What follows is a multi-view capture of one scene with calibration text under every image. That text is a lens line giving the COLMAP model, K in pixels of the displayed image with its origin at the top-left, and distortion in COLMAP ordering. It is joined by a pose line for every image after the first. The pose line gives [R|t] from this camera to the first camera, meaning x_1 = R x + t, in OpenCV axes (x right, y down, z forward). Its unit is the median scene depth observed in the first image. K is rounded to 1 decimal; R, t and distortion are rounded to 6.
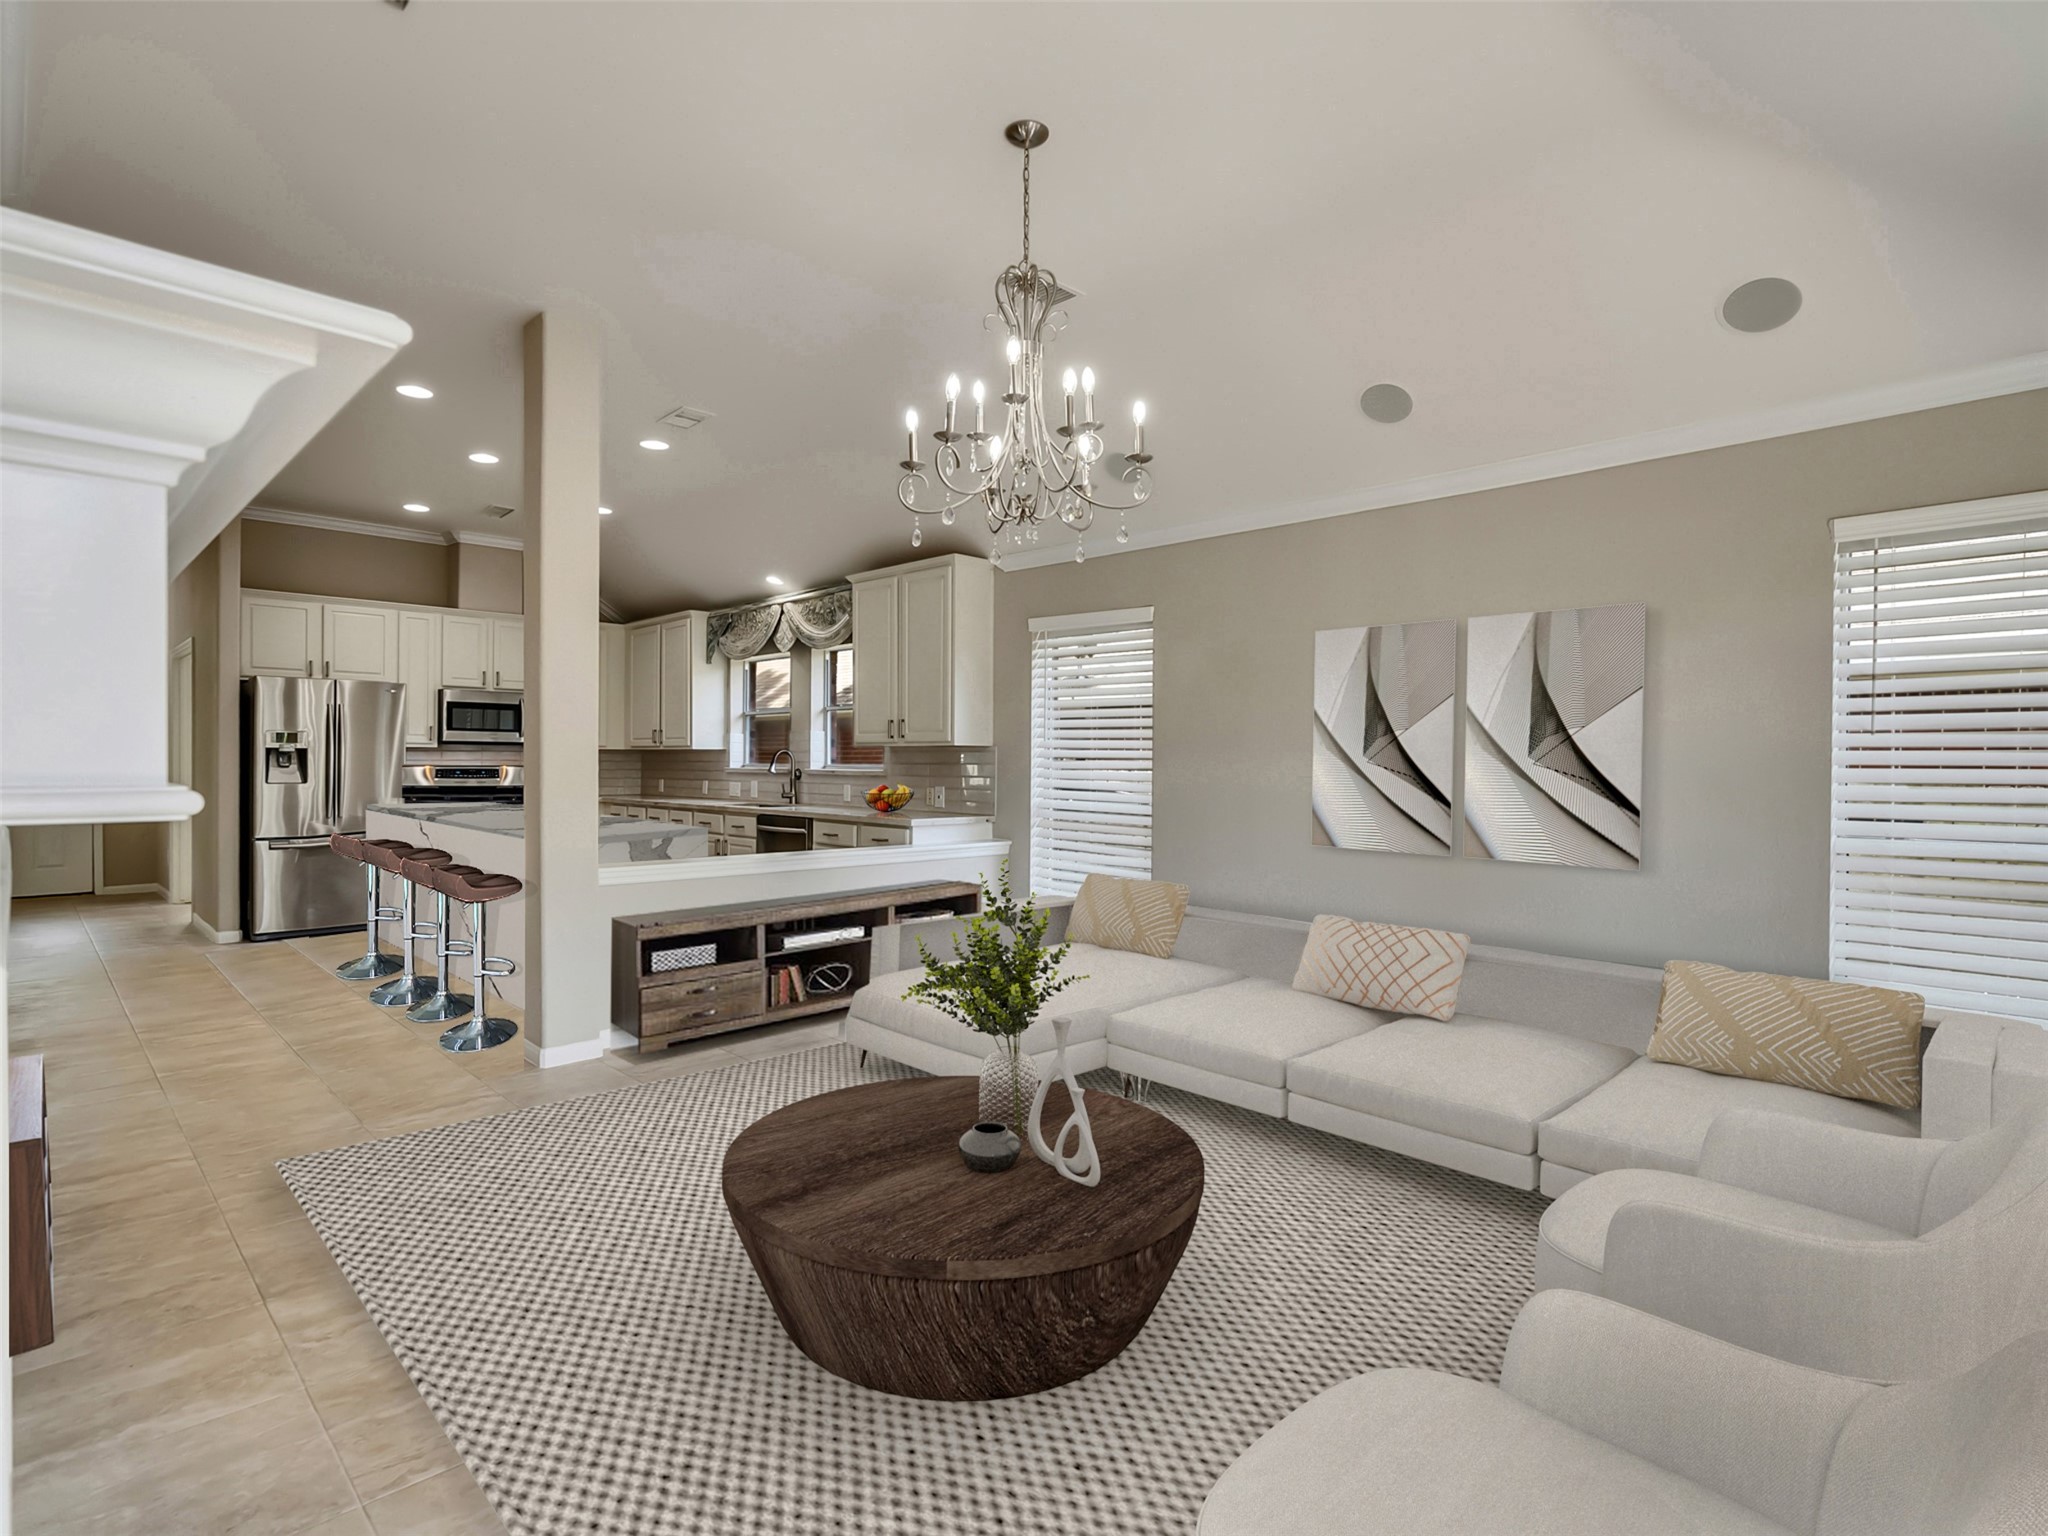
lens RADIAL K [[1041.0, 0, 1003.5], [0, 1041.0, 765.1], [0, 0, 1]] dist [-0.001251, 0.000424]
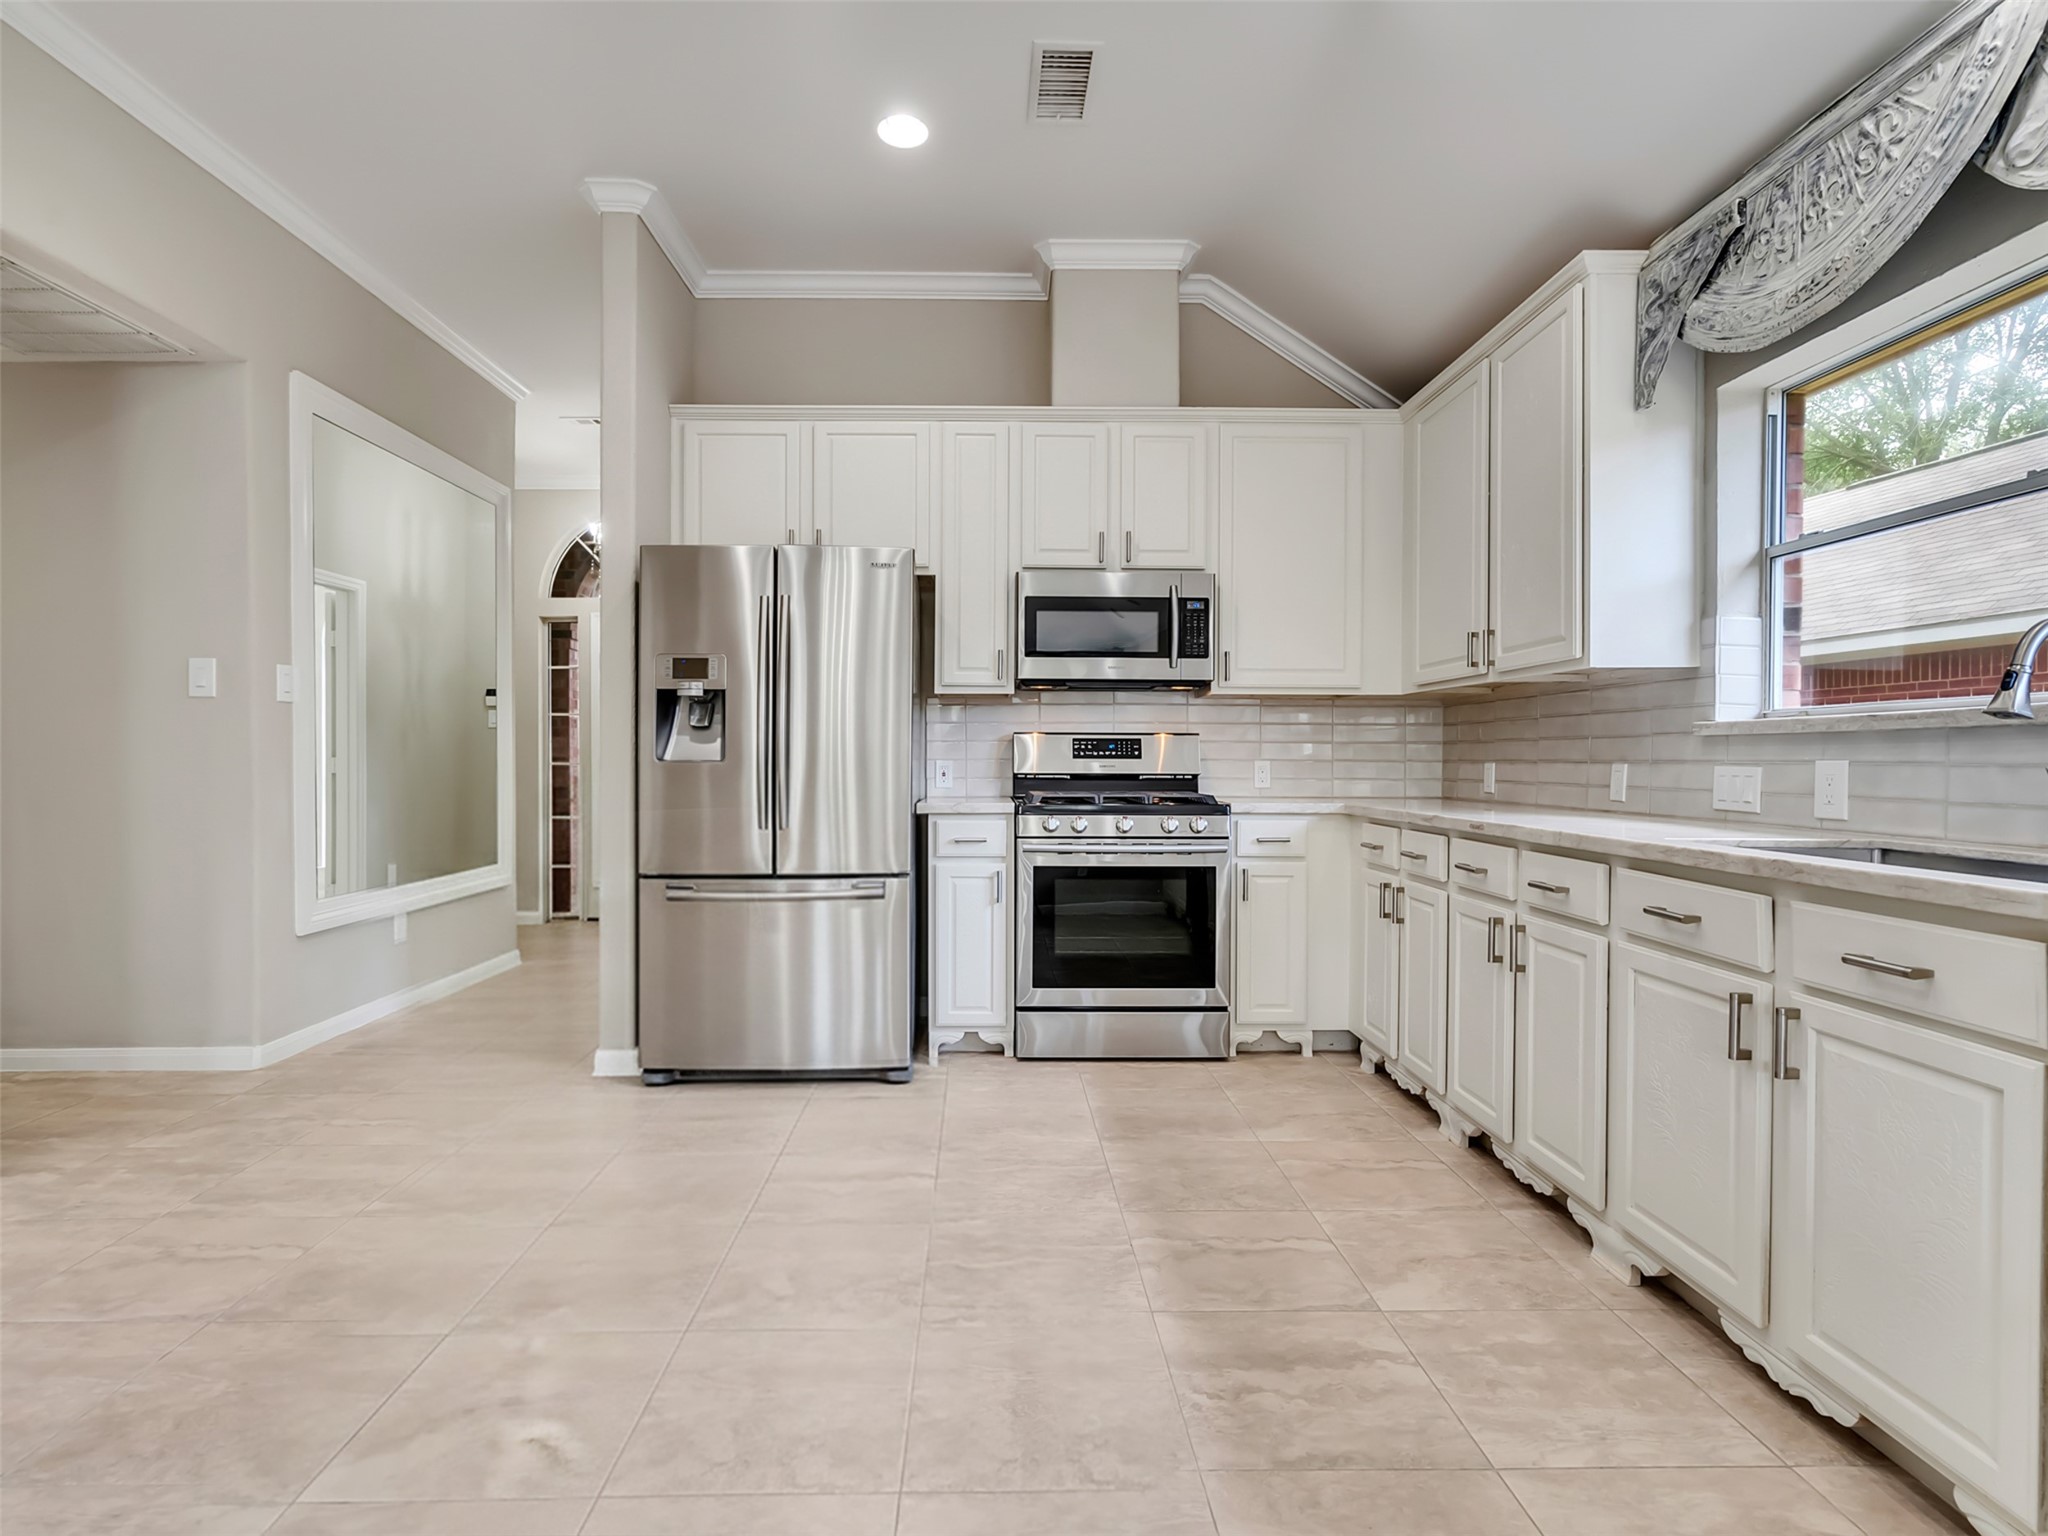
lens RADIAL K [[1041.0, 0, 1003.5], [0, 1041.0, 765.1], [0, 0, 1]] dist [-0.001251, 0.000424]
pose [[0.731042, 0.004090, -0.682320, -0.207987], [-0.000832, 0.999987, 0.005104, 0.014176], [0.682332, -0.003164, 0.731036, 0.626760]]
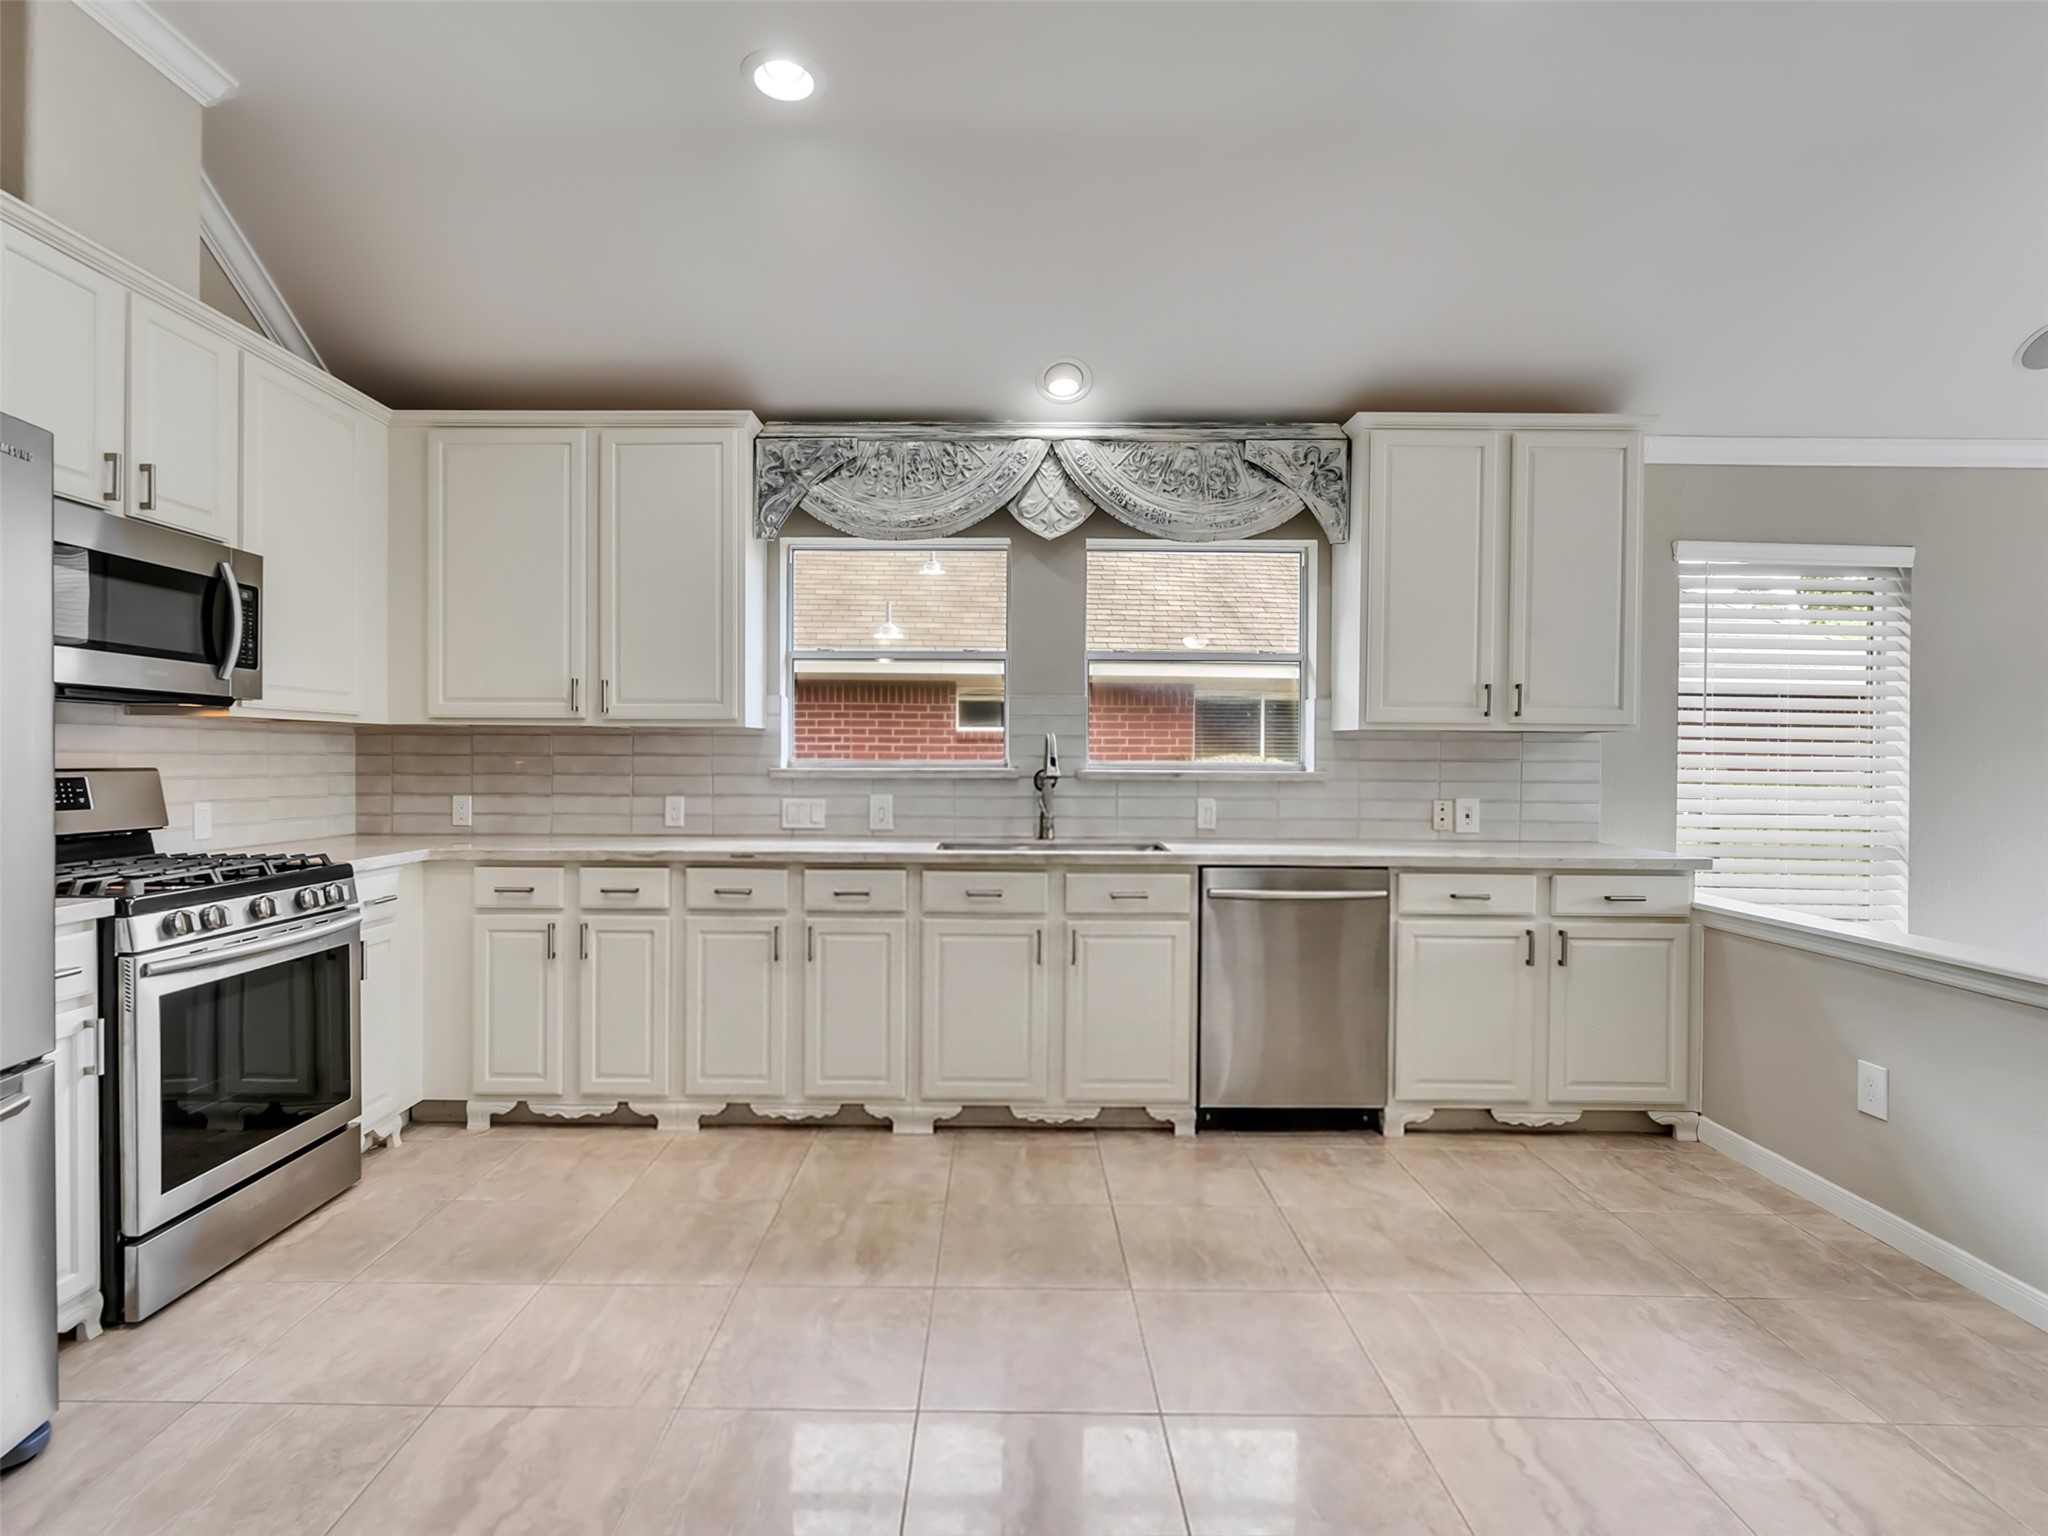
lens RADIAL K [[1041.0, 0, 1003.5], [0, 1041.0, 765.1], [0, 0, 1]] dist [-0.001251, 0.000424]
pose [[0.696666, -0.003949, 0.717384, -0.539430], [-0.002573, 0.999965, 0.008003, -0.003317], [-0.717391, -0.007422, 0.696632, 0.615100]]
